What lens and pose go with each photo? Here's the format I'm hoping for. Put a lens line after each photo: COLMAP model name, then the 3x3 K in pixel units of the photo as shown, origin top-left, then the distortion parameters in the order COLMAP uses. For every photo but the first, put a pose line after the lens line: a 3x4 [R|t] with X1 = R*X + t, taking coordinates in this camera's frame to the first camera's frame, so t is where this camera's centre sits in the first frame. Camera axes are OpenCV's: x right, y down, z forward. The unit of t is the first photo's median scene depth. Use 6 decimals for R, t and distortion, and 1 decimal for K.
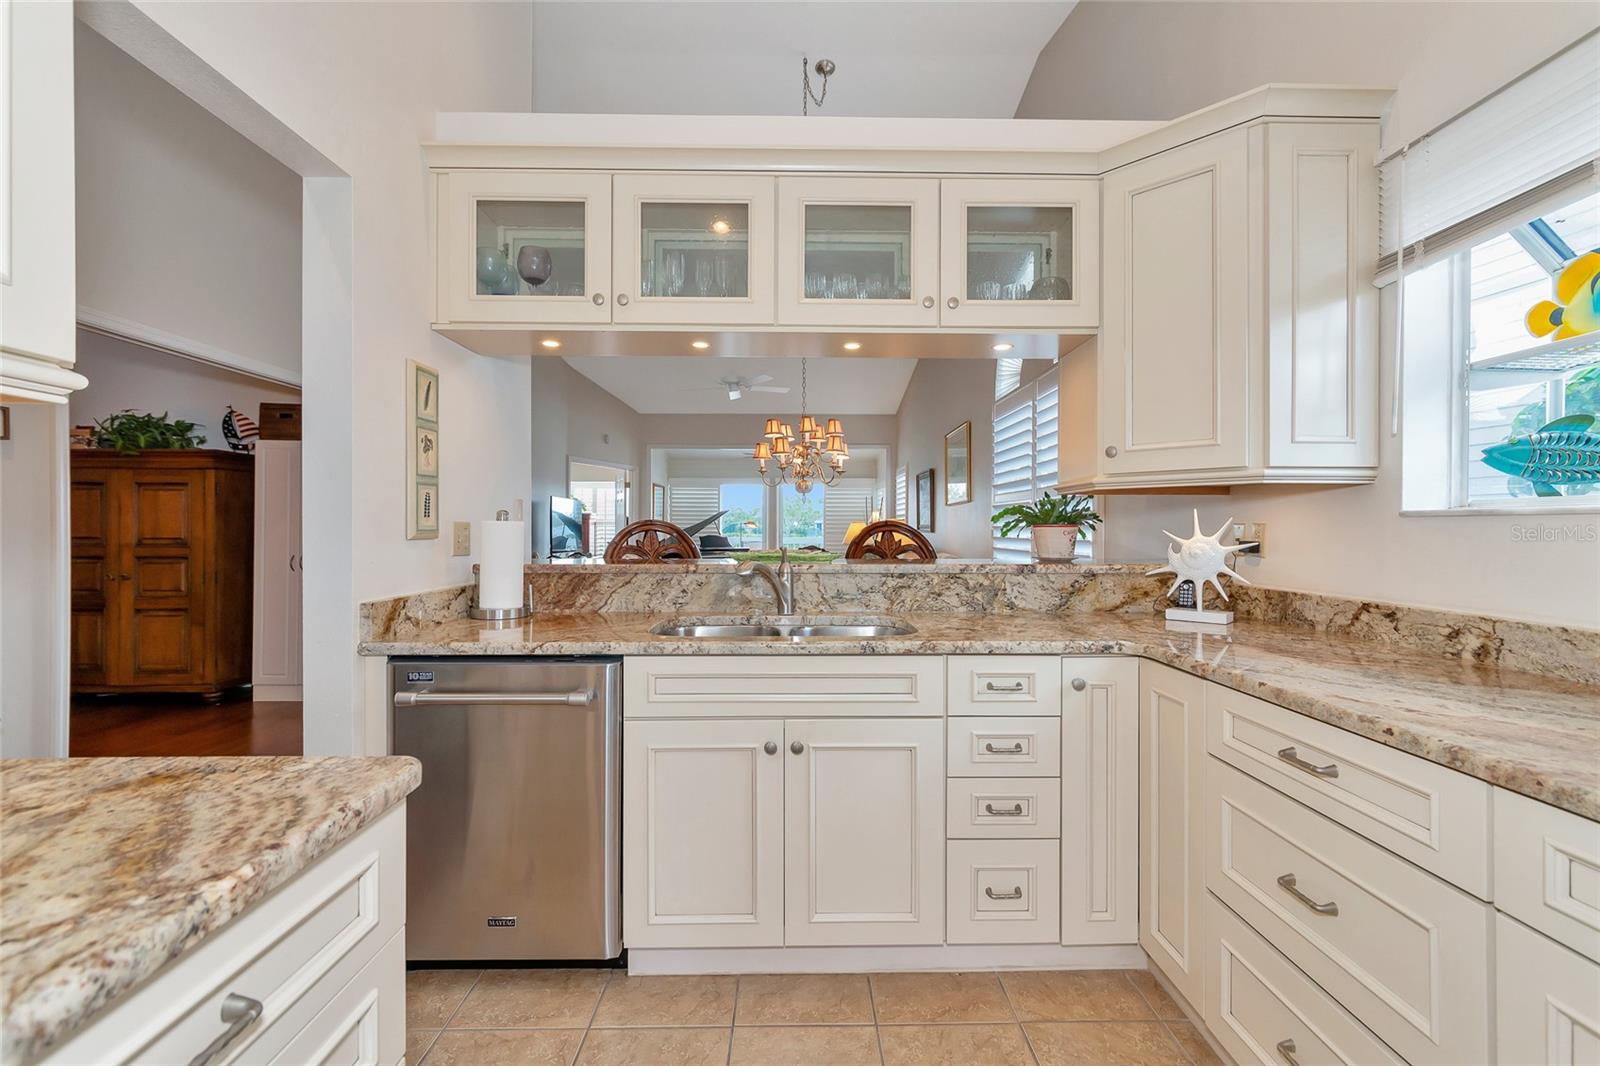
lens RADIAL K [[664.1, 0, 804.0], [0, 664.1, 525.2], [0, 0, 1]] dist [0.000285, 0.000624]
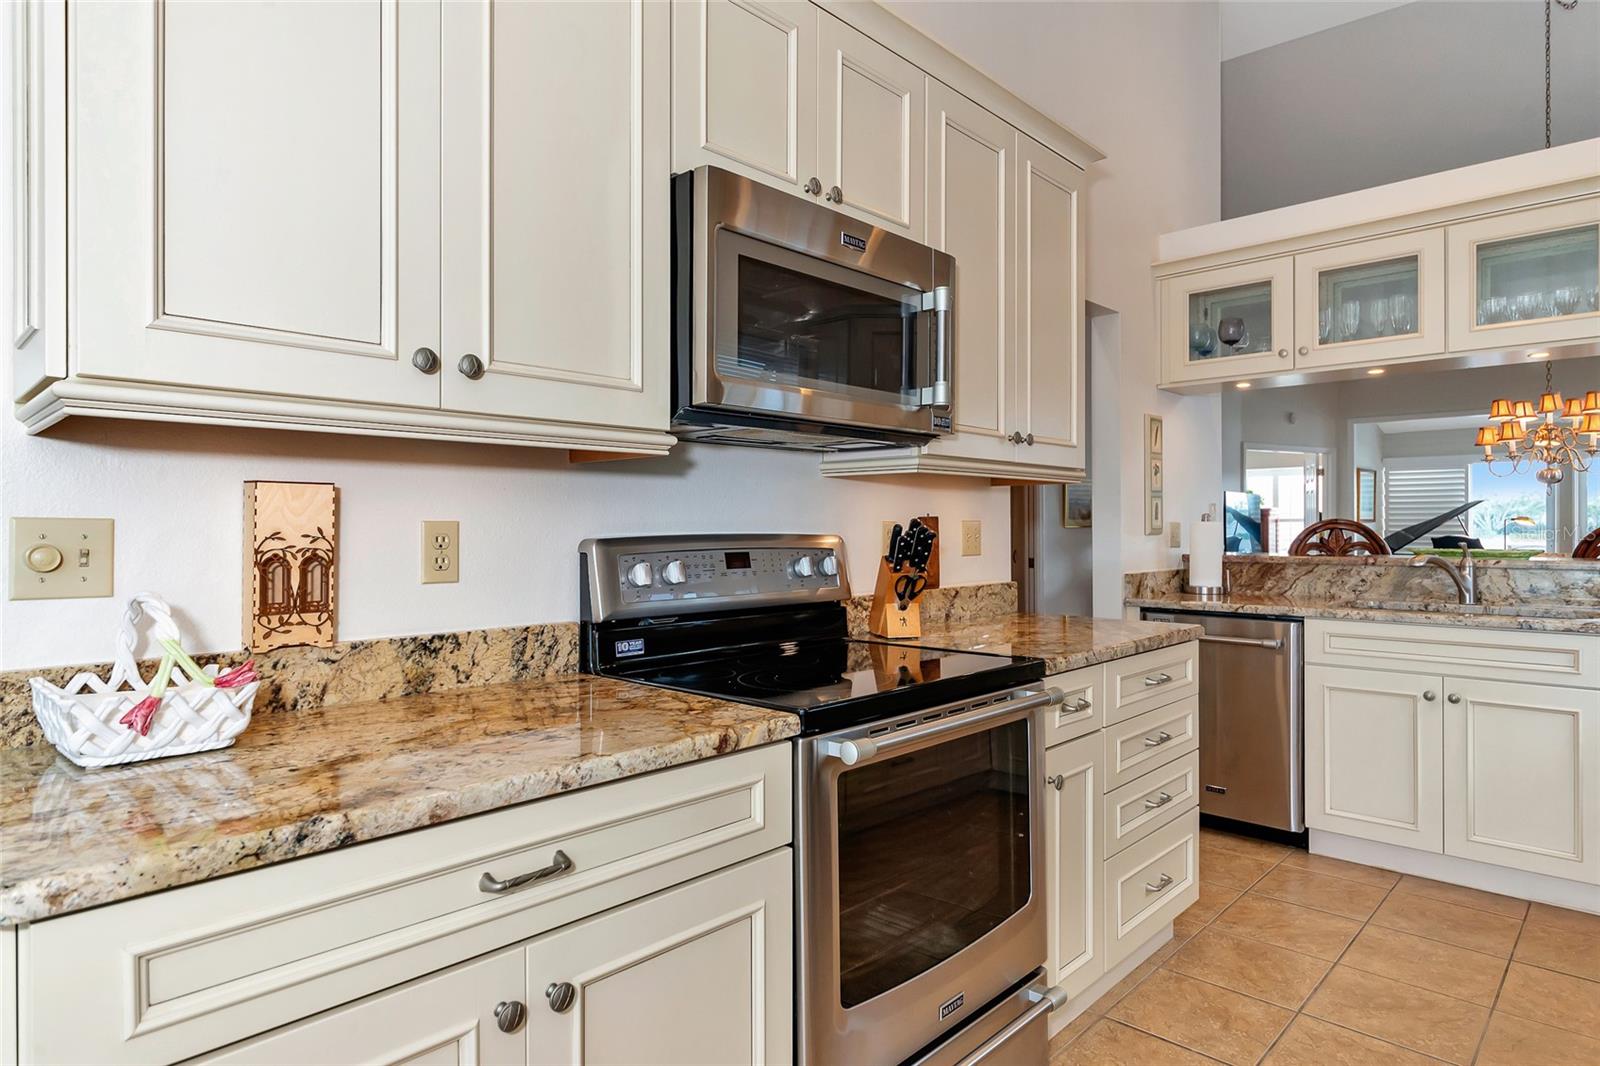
lens RADIAL K [[914.9, 0, 794.9], [0, 914.9, 528.6], [0, 0, 1]] dist [-0.001630, -0.001253]
pose [[0.705568, -0.002735, -0.708637, 0.287362], [0.007026, 0.999970, 0.003137, -0.004505], [0.708607, -0.007192, 0.705566, -0.953797]]
